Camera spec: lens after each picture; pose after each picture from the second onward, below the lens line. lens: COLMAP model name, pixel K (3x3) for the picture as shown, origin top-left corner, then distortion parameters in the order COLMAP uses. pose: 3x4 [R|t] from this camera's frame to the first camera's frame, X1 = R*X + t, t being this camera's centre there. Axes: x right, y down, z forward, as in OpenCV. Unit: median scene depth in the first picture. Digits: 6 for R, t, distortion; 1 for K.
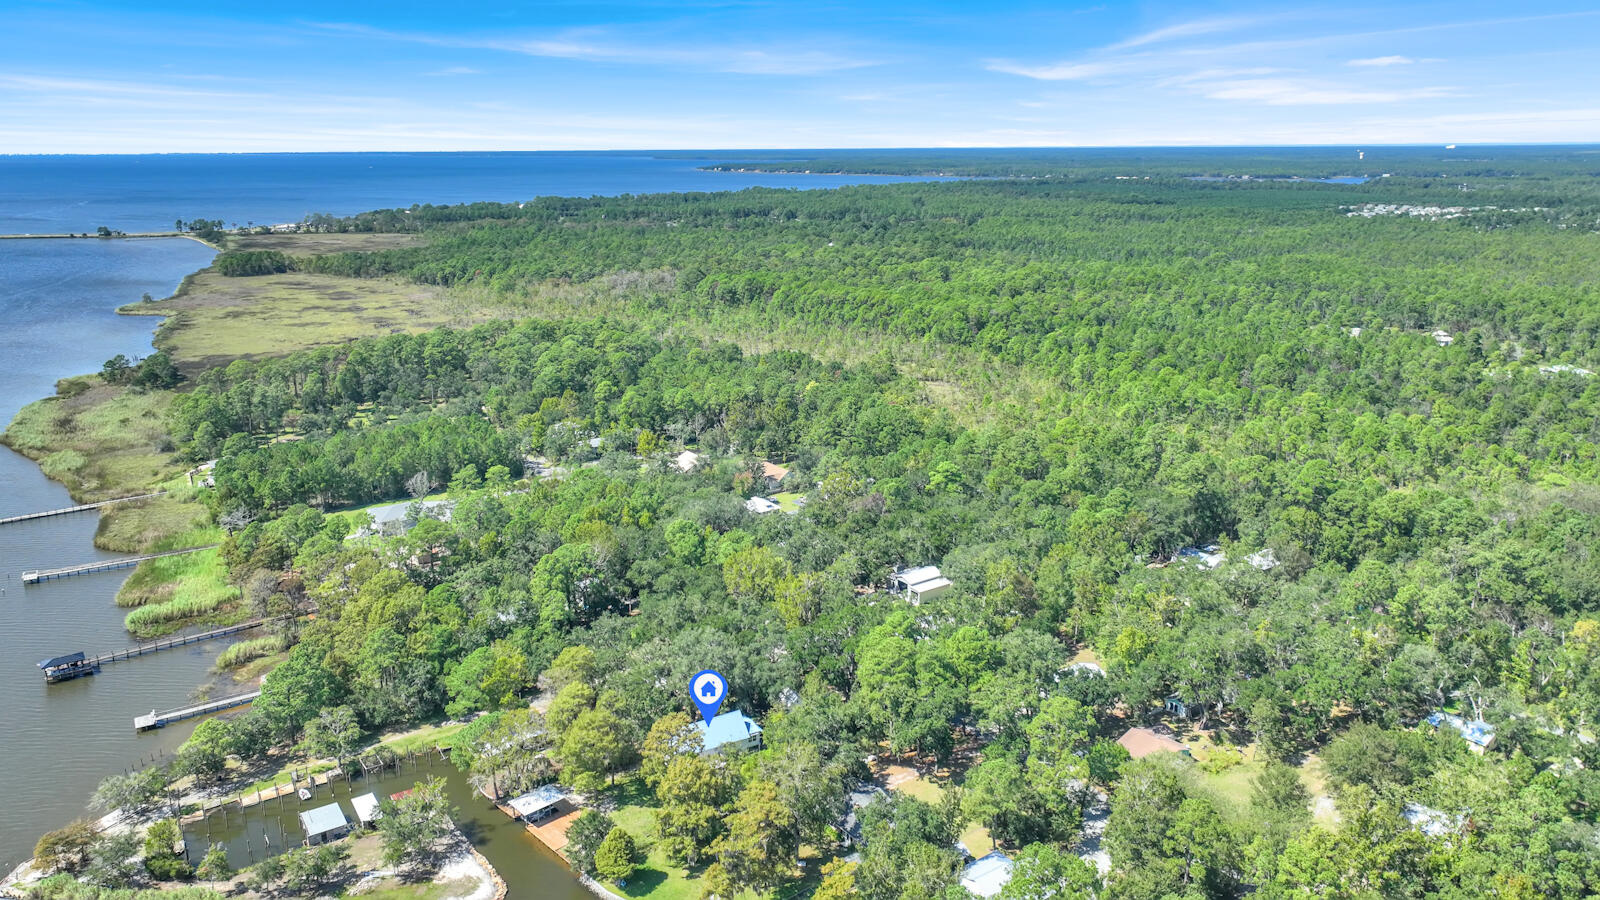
lens RADIAL K [[1116.2, 0, 802.9], [0, 1116.2, 450.1], [0, 0, 1]] dist [-0.004722, 0.022100]
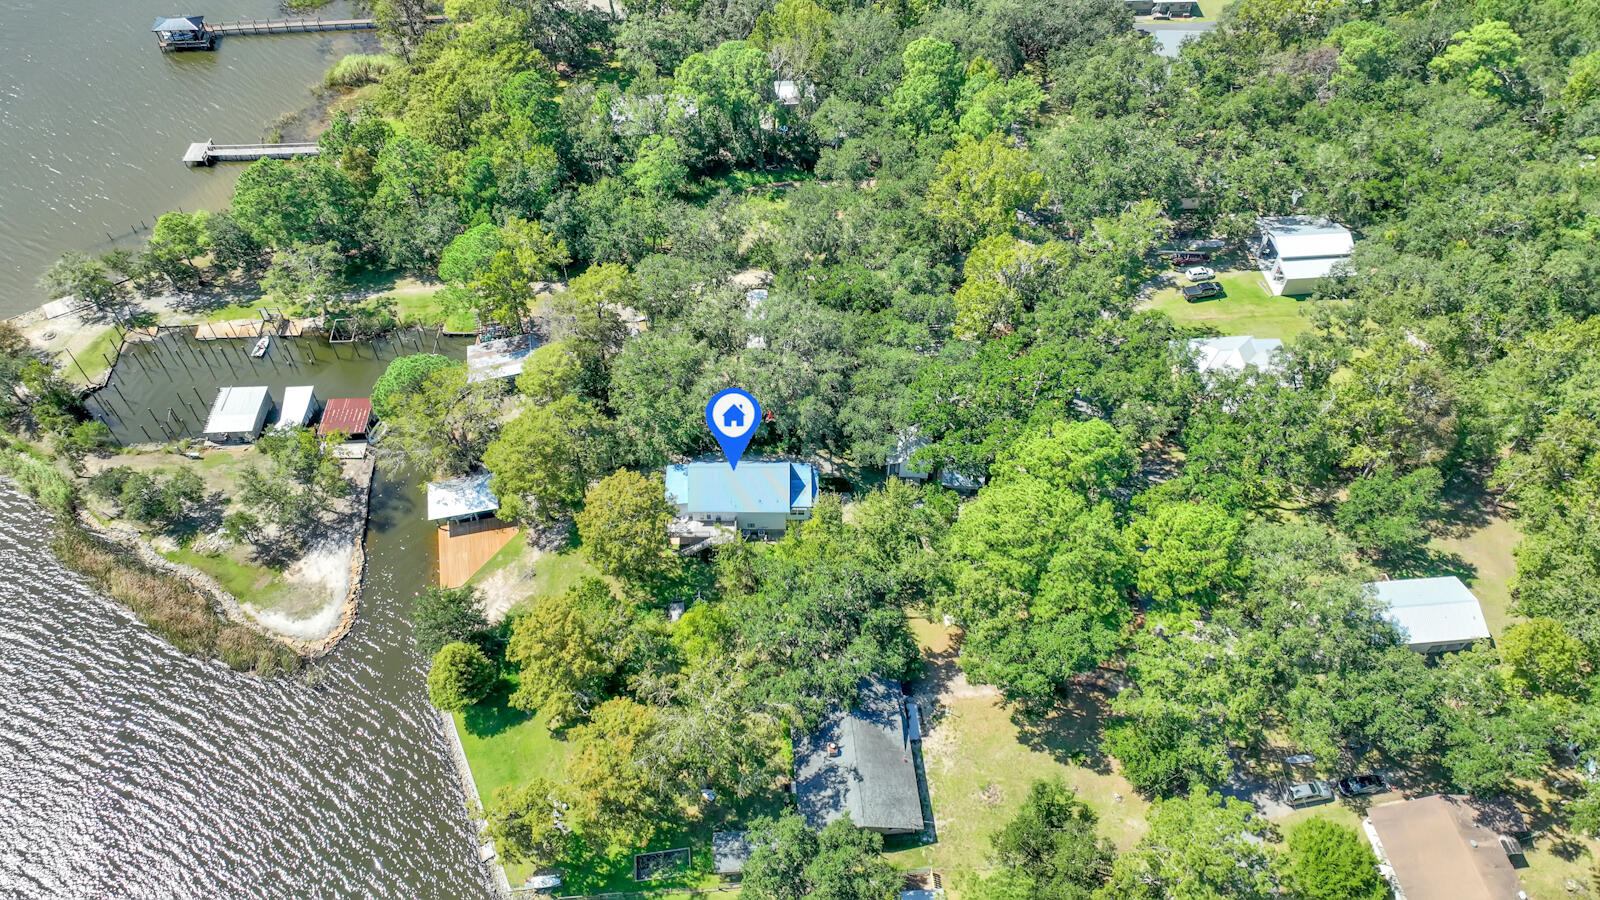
lens RADIAL K [[1116.2, 0, 796.3], [0, 1116.2, 441.2], [0, 0, 1]] dist [-0.004722, 0.022100]
pose [[0.857879, 0.399767, -0.322846, 0.045541], [-0.143217, 0.789407, 0.596930, -0.048031], [0.493490, -0.465857, 0.734469, 0.178521]]
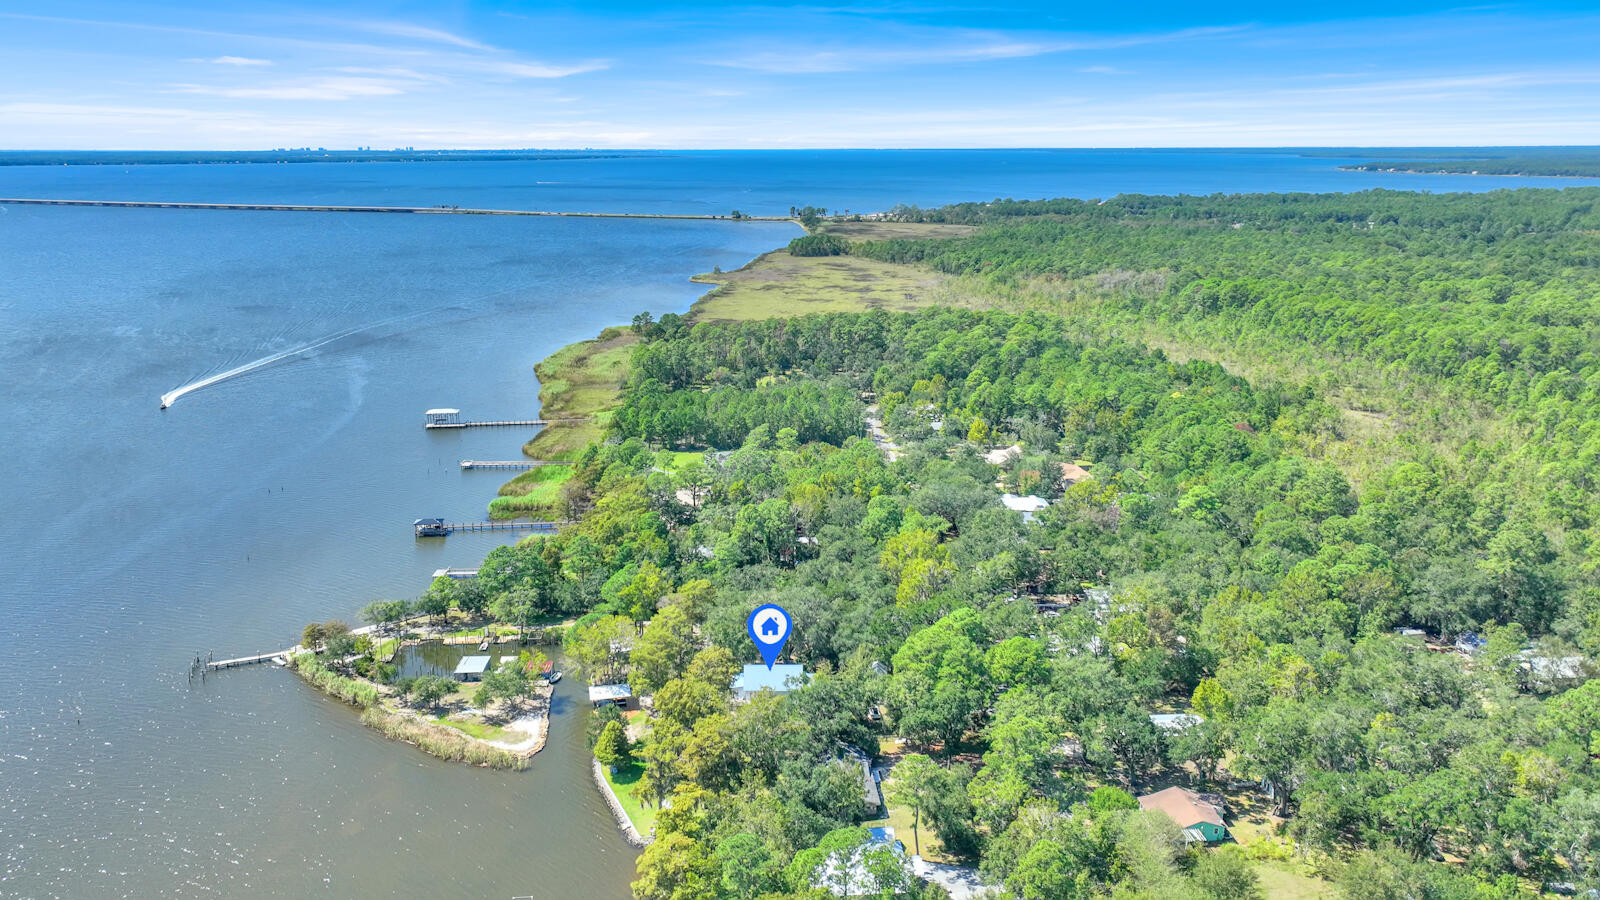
lens RADIAL K [[1116.2, 0, 802.1], [0, 1116.2, 450.7], [0, 0, 1]] dist [-0.004722, 0.022100]
pose [[0.856662, 0.137919, -0.497099, 0.145218], [-0.136481, 0.989858, 0.039433, -0.004561], [0.497496, 0.034063, 0.866797, 0.018954]]
